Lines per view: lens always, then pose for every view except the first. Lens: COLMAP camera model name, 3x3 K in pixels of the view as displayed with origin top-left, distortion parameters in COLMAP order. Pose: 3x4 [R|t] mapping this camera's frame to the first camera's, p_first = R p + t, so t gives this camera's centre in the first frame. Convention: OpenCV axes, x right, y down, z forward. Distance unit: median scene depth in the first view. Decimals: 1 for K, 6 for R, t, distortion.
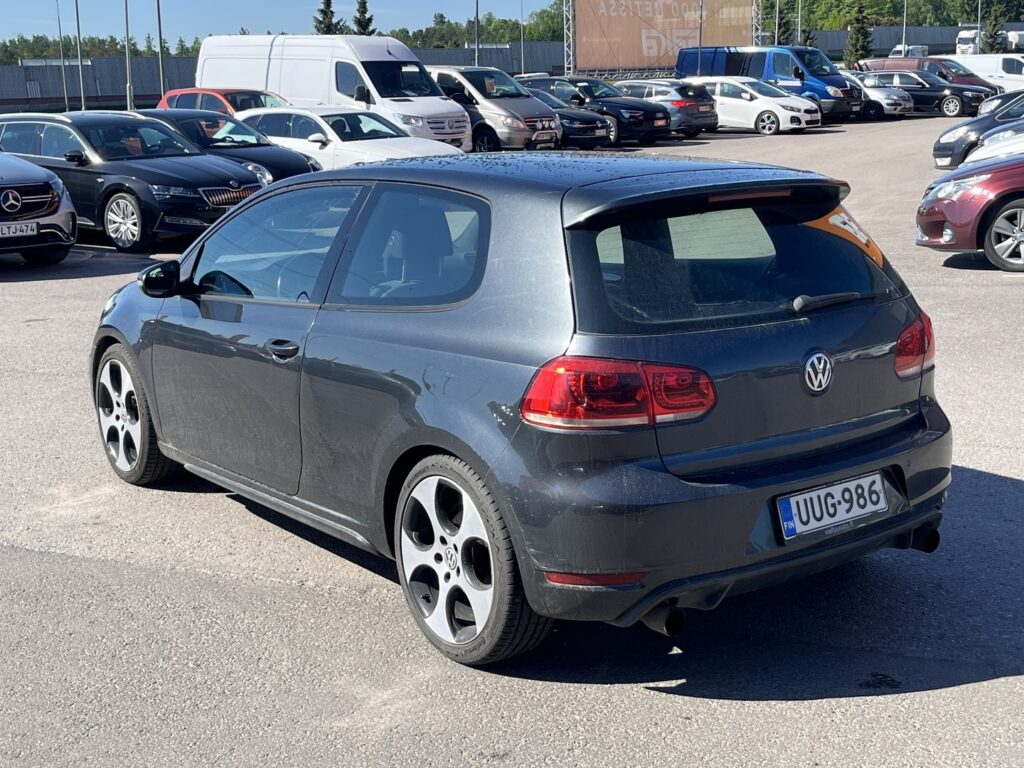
lens RADIAL K [[1380.9, 0, 512.0], [0, 1380.9, 384.0], [0, 0, 1]] dist [0.138350, -0.509783]
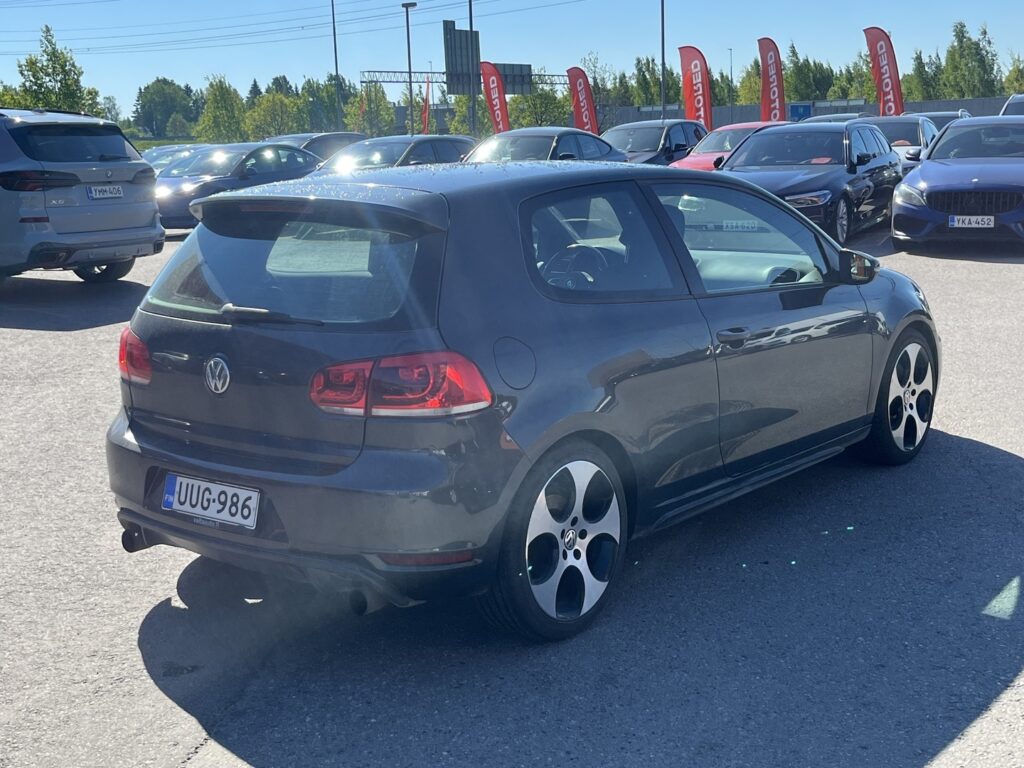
lens RADIAL K [[1318.7, 0, 512.0], [0, 1318.7, 384.0], [0, 0, 1]] dist [0.101649, -0.029428]
pose [[0.261465, 0.194785, -0.945354, 1.240572], [-0.167306, 0.973746, 0.154361, -0.197306], [0.950602, 0.117804, 0.287189, 0.914579]]
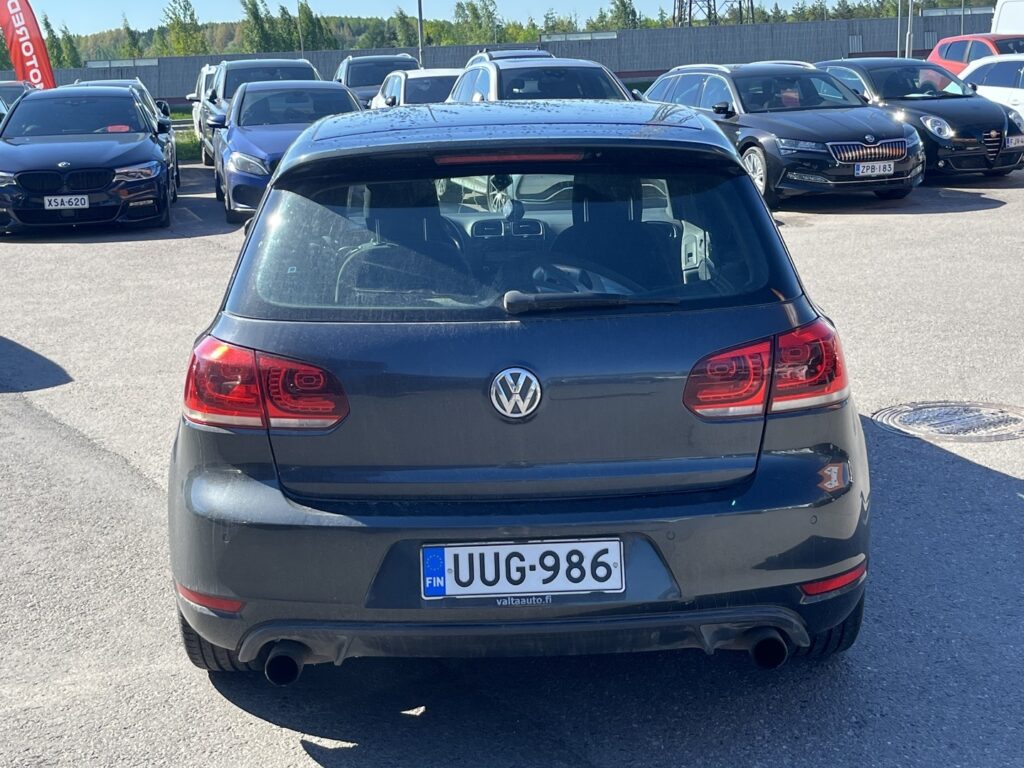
lens RADIAL K [[1416.9, 0, 512.0], [0, 1416.9, 384.0], [0, 0, 1]] dist [0.090732, -0.022082]
pose [[0.816136, 0.122250, -0.564781, 0.651031], [-0.106771, 0.992440, 0.060529, -0.059762], [0.567911, 0.010902, 0.823018, 0.355898]]
